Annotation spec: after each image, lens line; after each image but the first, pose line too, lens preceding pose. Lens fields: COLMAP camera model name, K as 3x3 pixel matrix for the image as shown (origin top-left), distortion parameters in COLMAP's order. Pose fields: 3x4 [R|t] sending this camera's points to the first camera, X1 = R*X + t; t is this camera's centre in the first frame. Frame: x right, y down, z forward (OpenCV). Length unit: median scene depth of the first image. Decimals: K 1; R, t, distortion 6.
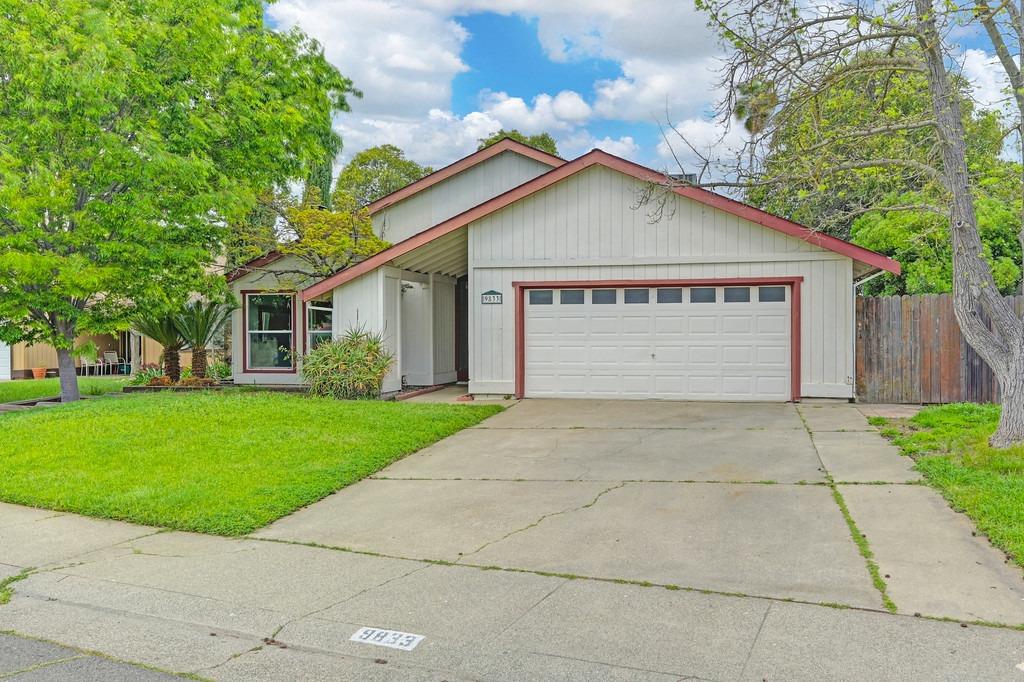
lens RADIAL K [[919.2, 0, 515.6], [0, 919.2, 334.4], [0, 0, 1]] dist [-0.002564, -0.009741]
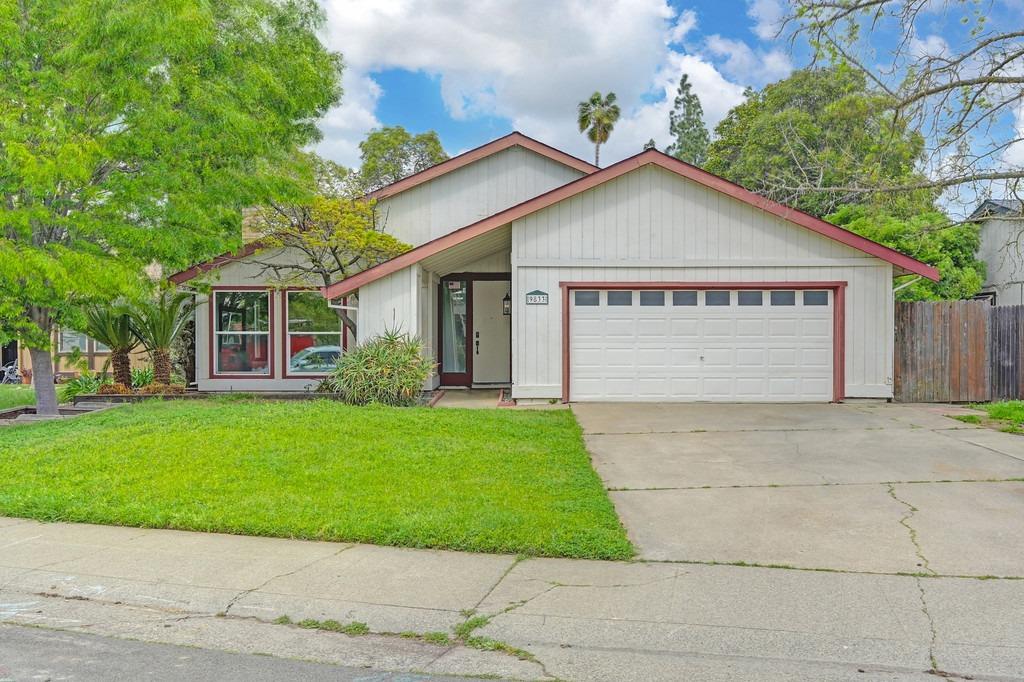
lens RADIAL K [[919.2, 0, 518.3], [0, 919.2, 349.0], [0, 0, 1]] dist [-0.002564, -0.009741]
pose [[0.972436, 0.000390, 0.233168, -0.277773], [-0.003026, 0.999936, 0.010946, 0.002946], [-0.233149, -0.011350, 0.972375, 0.072761]]
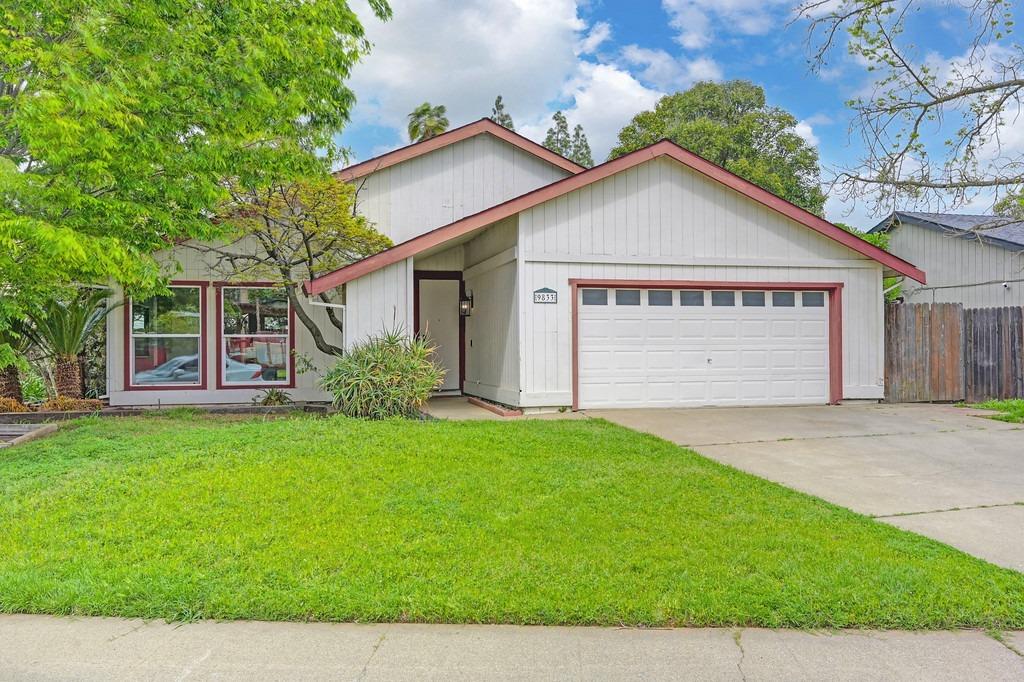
lens RADIAL K [[861.1, 0, 512.9], [0, 861.1, 341.3], [0, 0, 1]] dist [-0.008298, 0.000658]
pose [[0.885268, 0.001930, 0.465077, -0.447608], [0.001024, 0.999981, -0.006099, 0.008134], [-0.465080, 0.005876, 0.885249, 0.300602]]
